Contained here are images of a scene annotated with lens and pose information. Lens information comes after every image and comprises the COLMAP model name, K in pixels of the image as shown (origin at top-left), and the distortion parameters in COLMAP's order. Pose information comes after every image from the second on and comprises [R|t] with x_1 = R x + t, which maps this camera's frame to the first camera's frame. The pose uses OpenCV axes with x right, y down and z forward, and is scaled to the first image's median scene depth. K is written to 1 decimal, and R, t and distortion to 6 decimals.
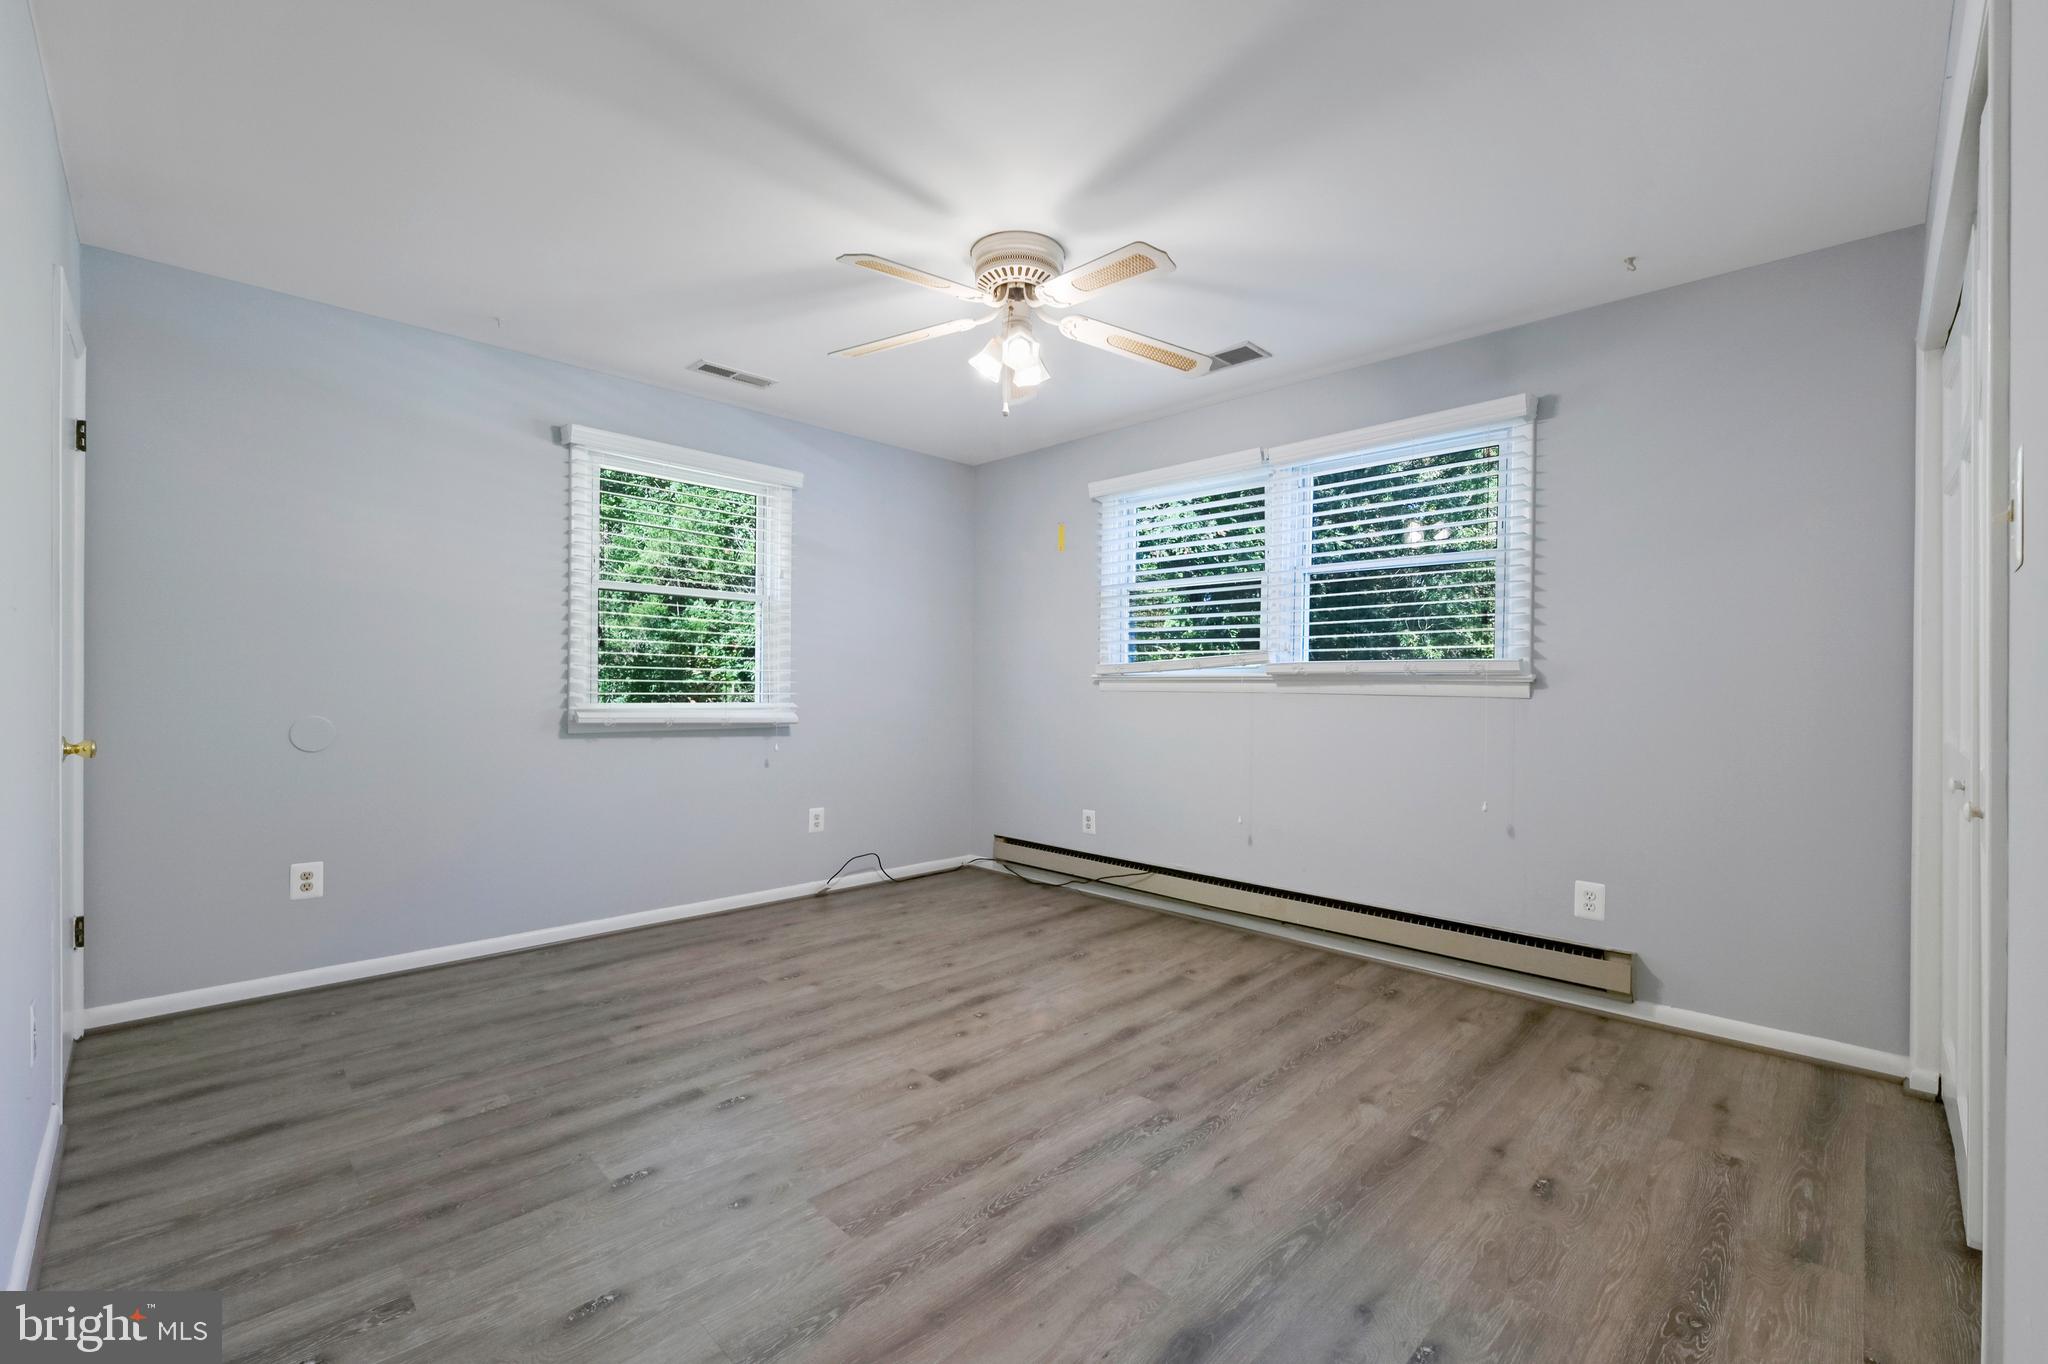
lens RADIAL K [[867.9, 0, 1025.7], [0, 867.9, 691.0], [0, 0, 1]] dist [-0.009589, -0.000511]
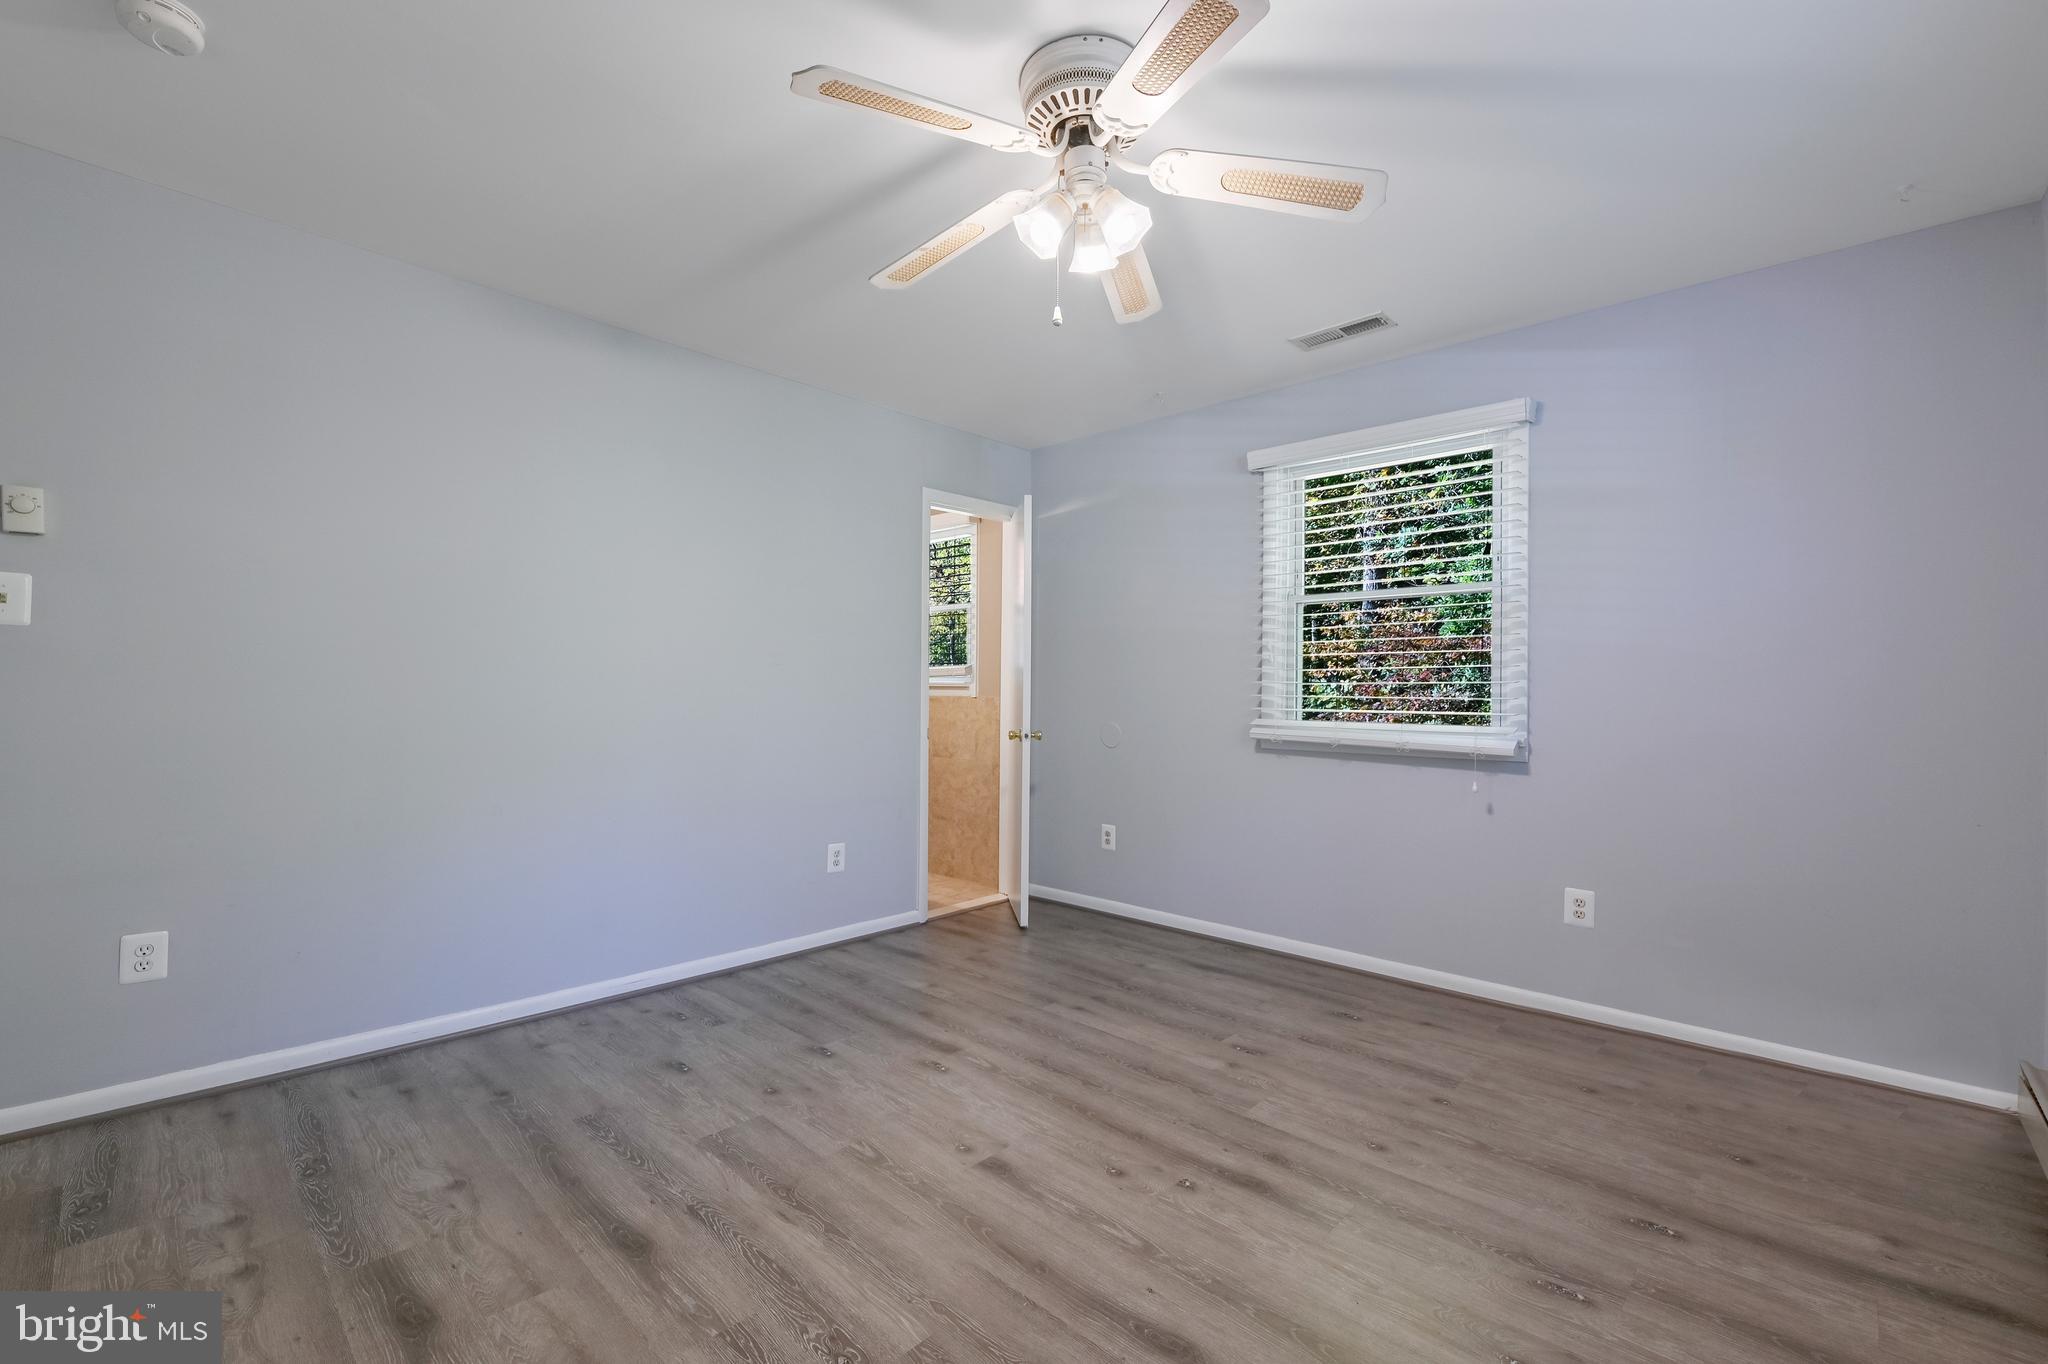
lens RADIAL K [[867.9, 0, 1025.7], [0, 867.9, 691.0], [0, 0, 1]] dist [-0.009589, -0.000511]
pose [[0.013077, -0.014613, -0.999808, 0.646638], [-0.016192, 0.999759, -0.014824, 0.000783], [0.999783, 0.016382, 0.012837, 0.886582]]
